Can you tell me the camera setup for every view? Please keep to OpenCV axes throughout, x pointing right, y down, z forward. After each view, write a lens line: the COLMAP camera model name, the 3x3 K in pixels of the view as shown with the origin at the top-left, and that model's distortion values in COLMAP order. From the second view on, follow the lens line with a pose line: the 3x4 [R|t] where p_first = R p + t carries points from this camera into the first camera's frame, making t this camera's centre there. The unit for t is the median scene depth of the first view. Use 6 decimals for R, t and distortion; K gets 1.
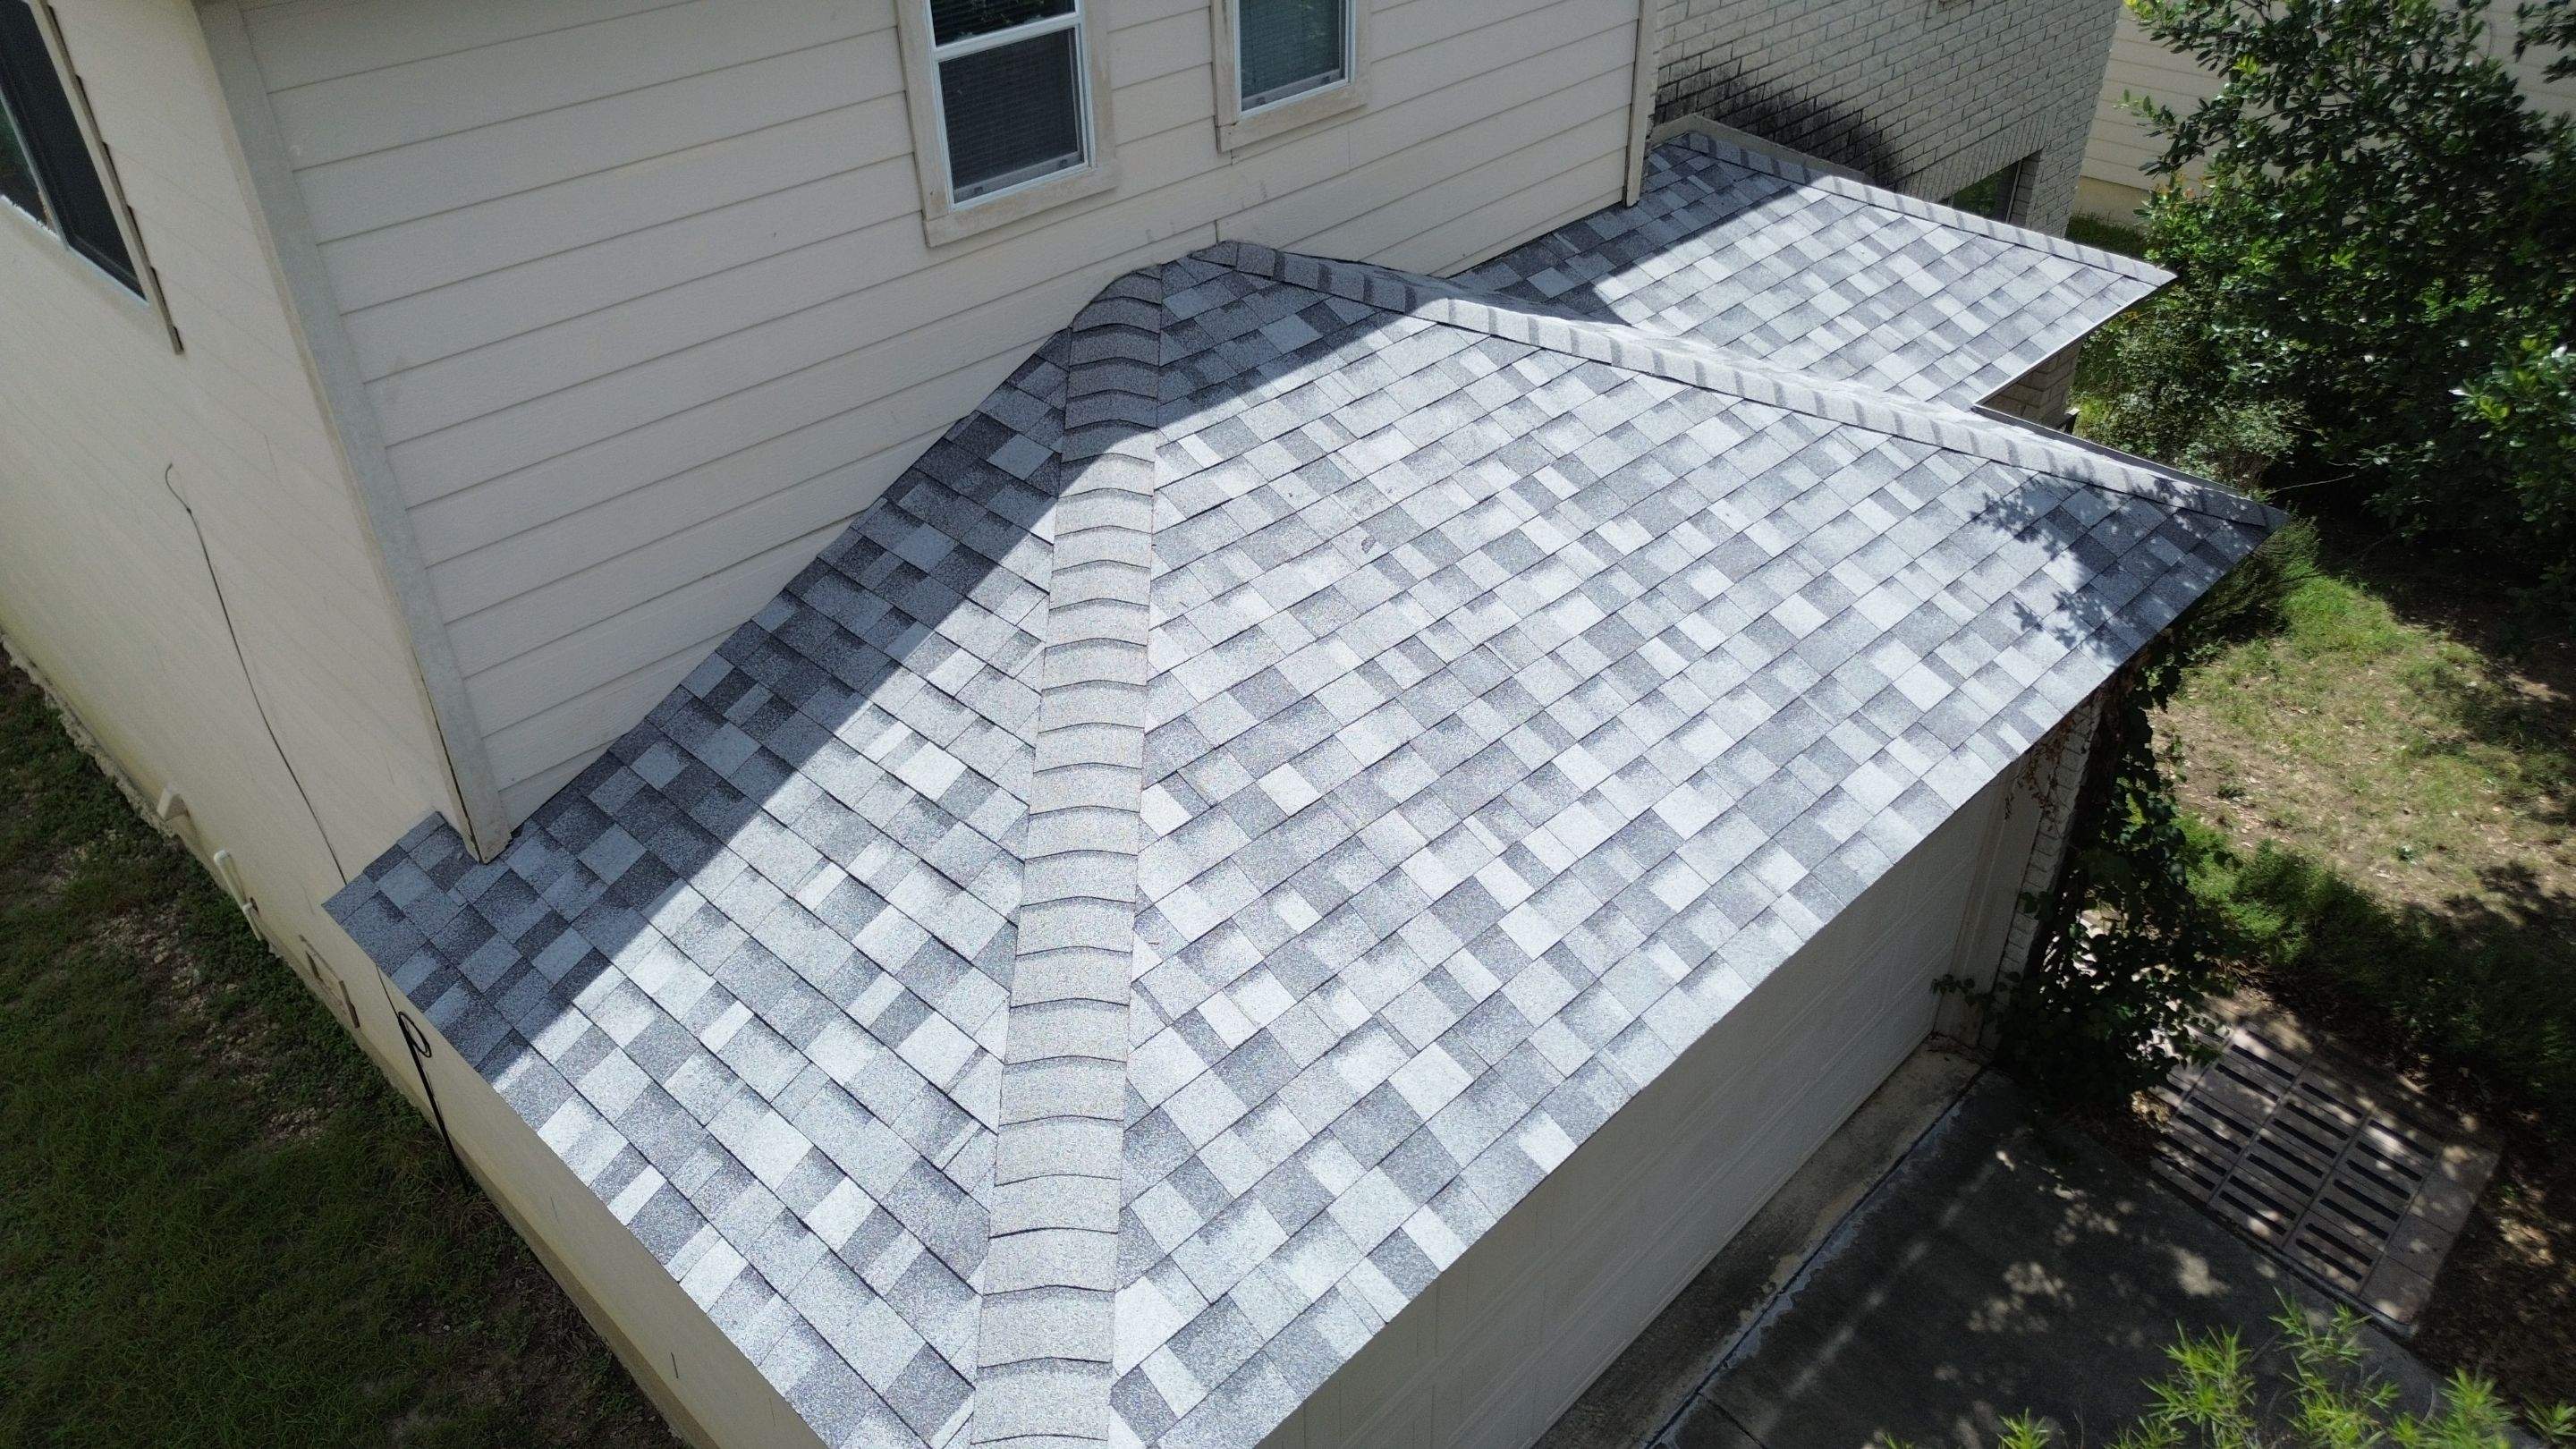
lens RADIAL K [[1840.1, 0, 1280.6], [0, 1840.1, 684.9], [0, 0, 1]] dist [0.101057, -0.140610]
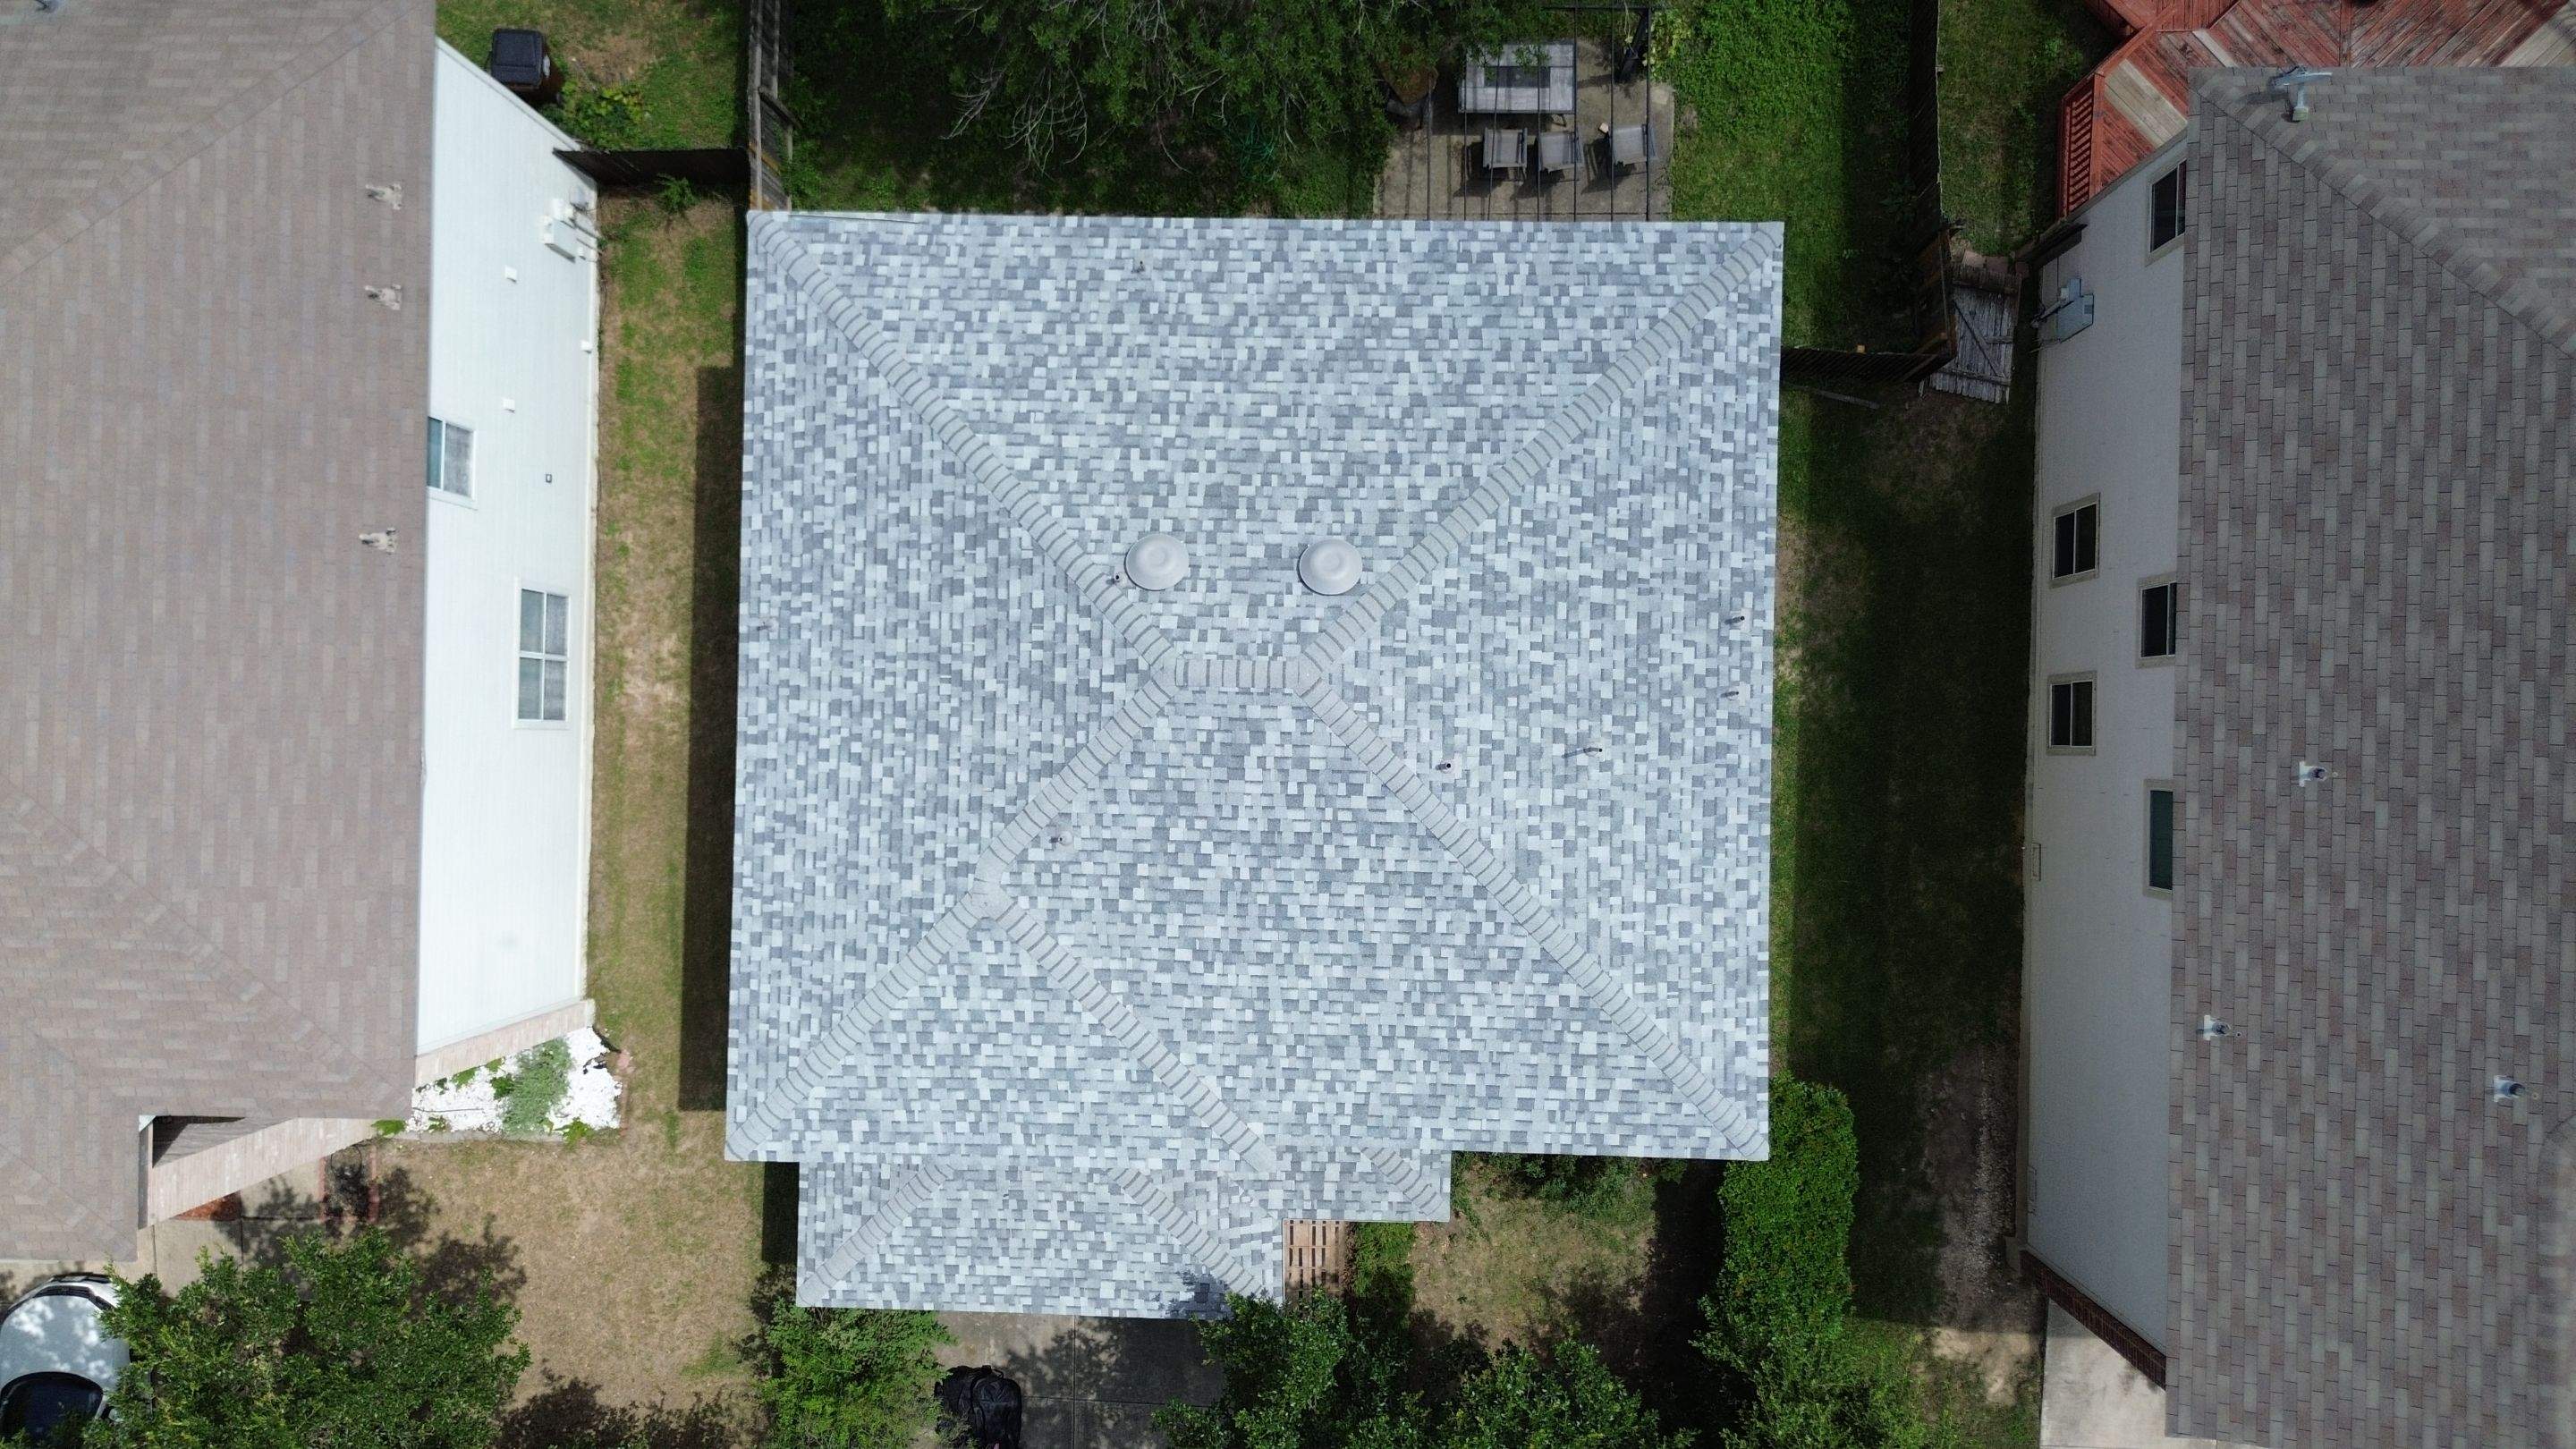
lens RADIAL K [[1817.3, 0, 1294.2], [0, 1817.3, 718.7], [0, 0, 1]] dist [0.156383, -0.257304]
pose [[0.685472, 0.727818, -0.020206, -0.207513], [-0.386474, 0.387228, 0.837074, -4.314189], [0.617062, -0.565982, 0.546717, -0.212491]]
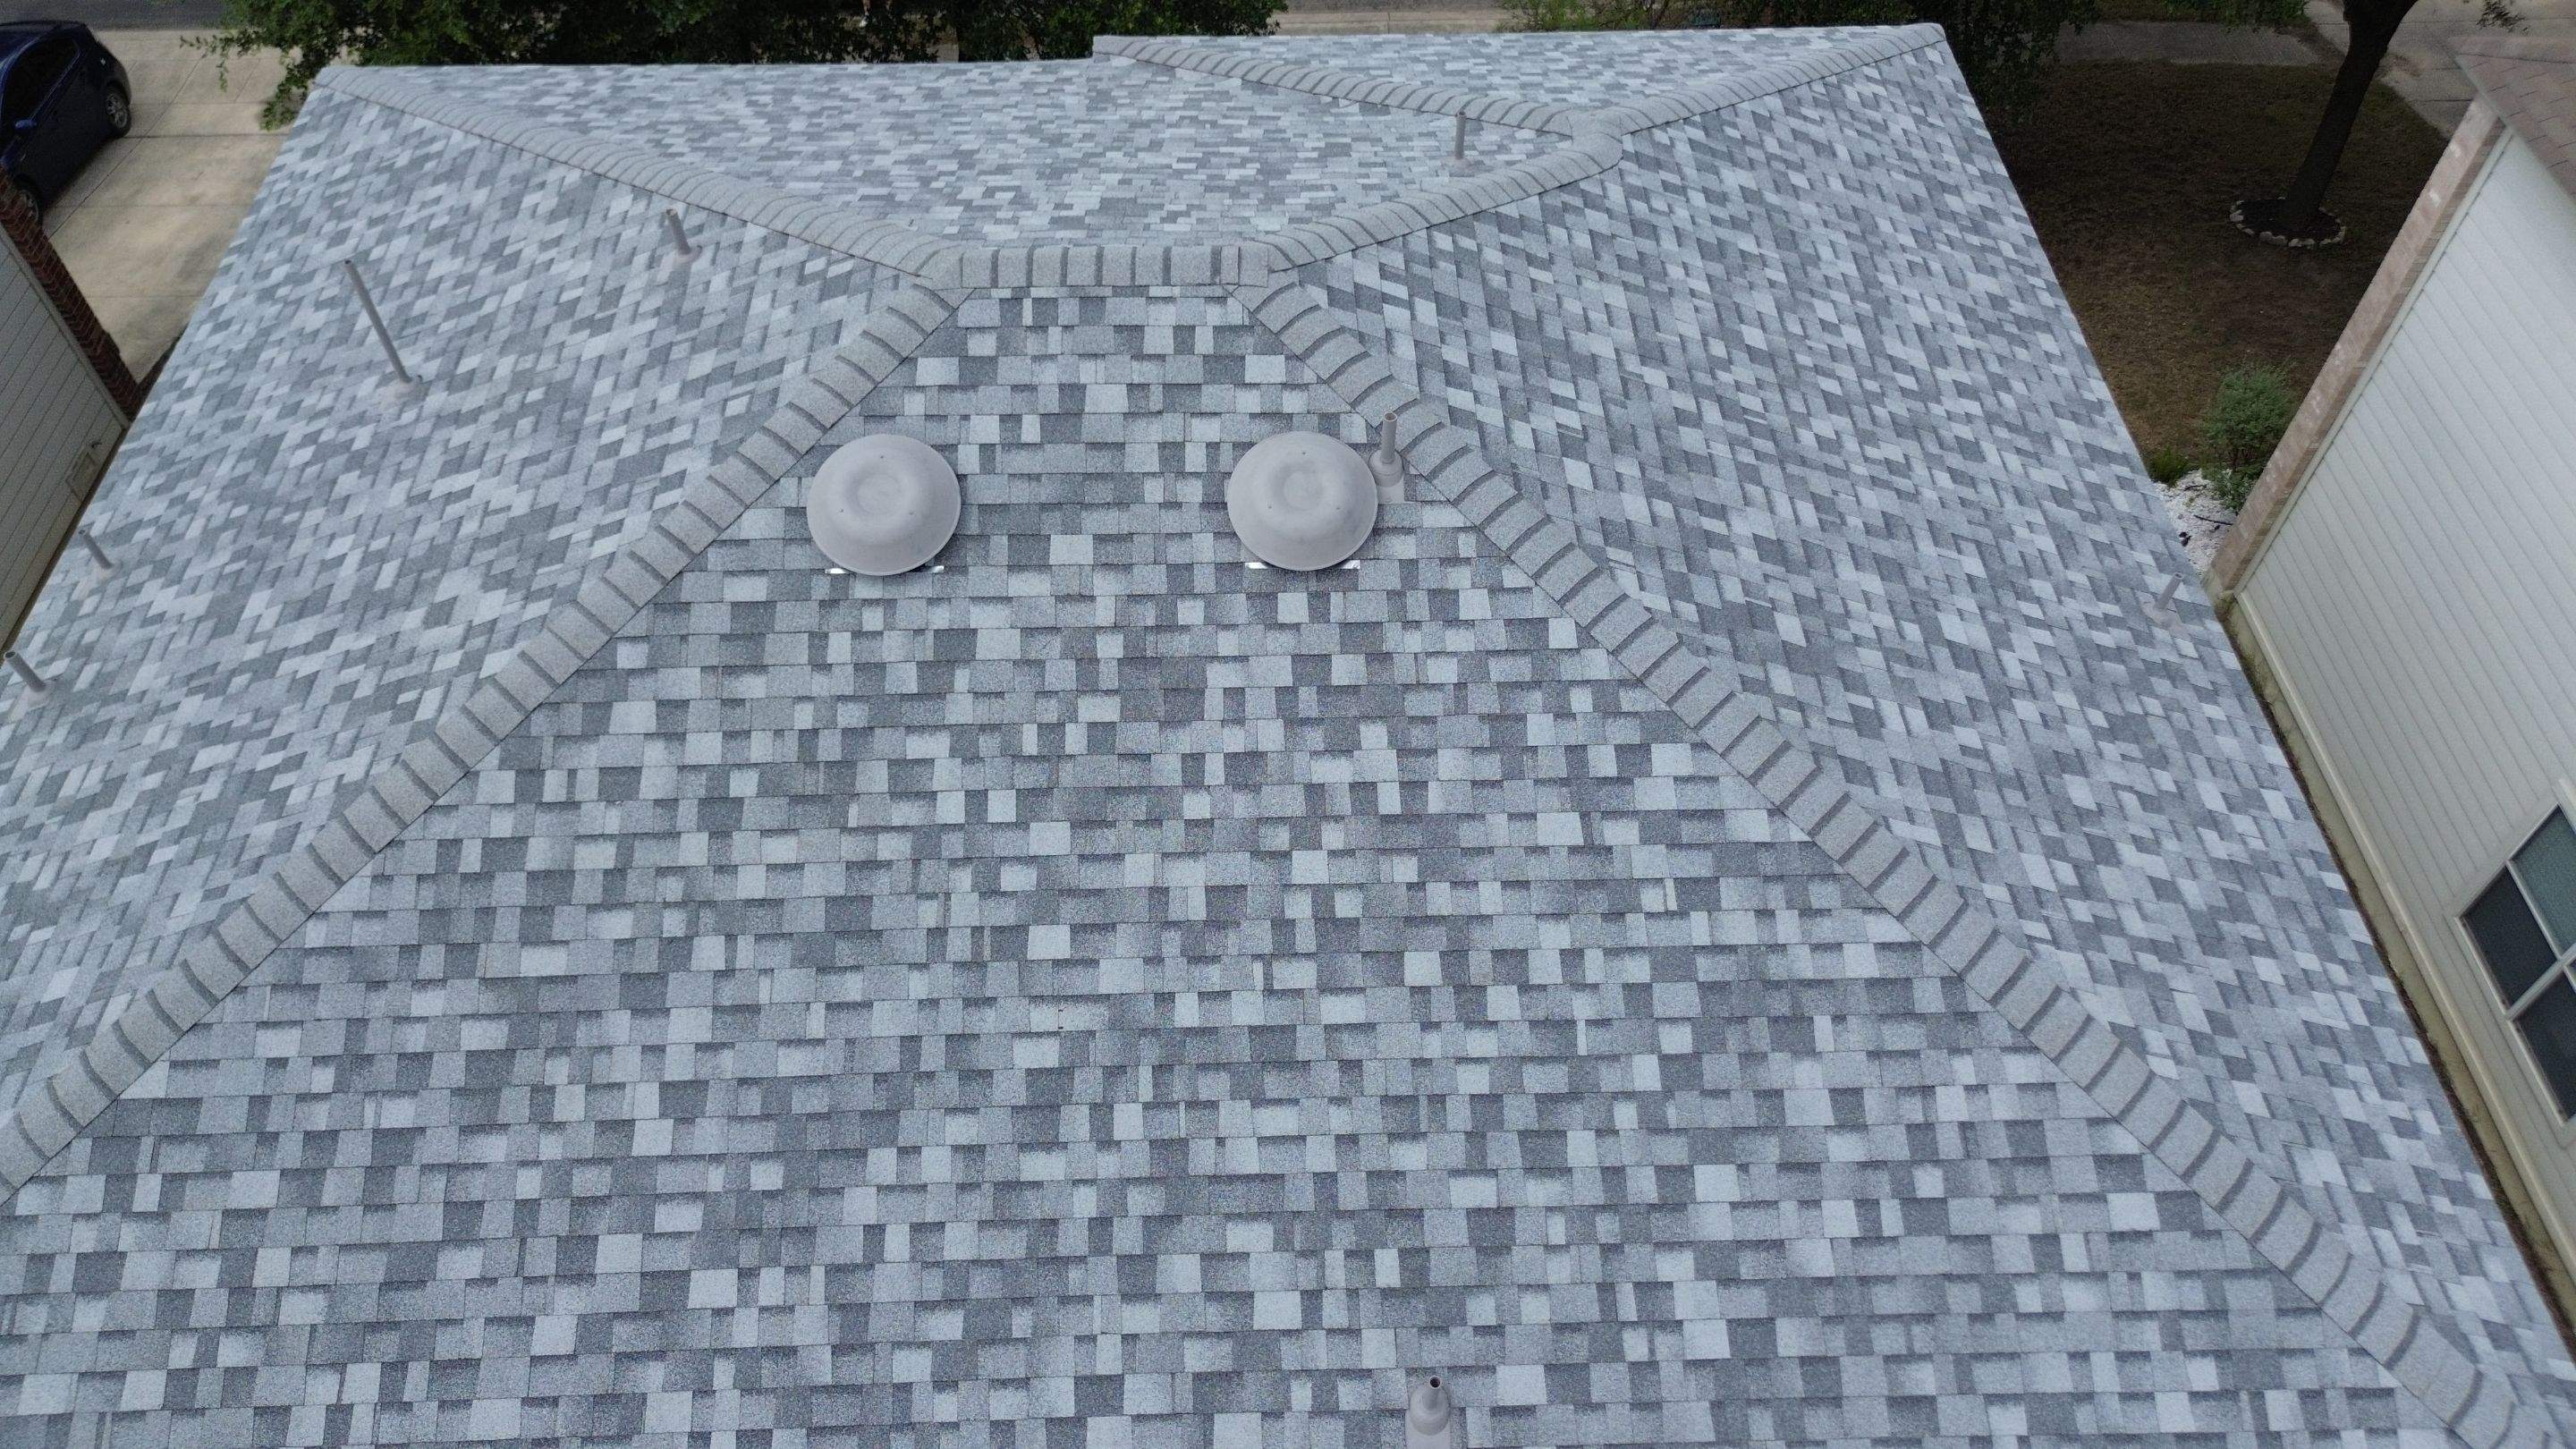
lens RADIAL K [[1830.2, 0, 1292.5], [0, 1830.2, 718.4], [0, 0, 1]] dist [0.070246, -0.069602]
pose [[-0.721806, -0.527101, 0.448508, -1.429553], [0.396529, 0.216174, 0.892207, -2.666323], [-0.567239, 0.821847, 0.052975, 1.791861]]
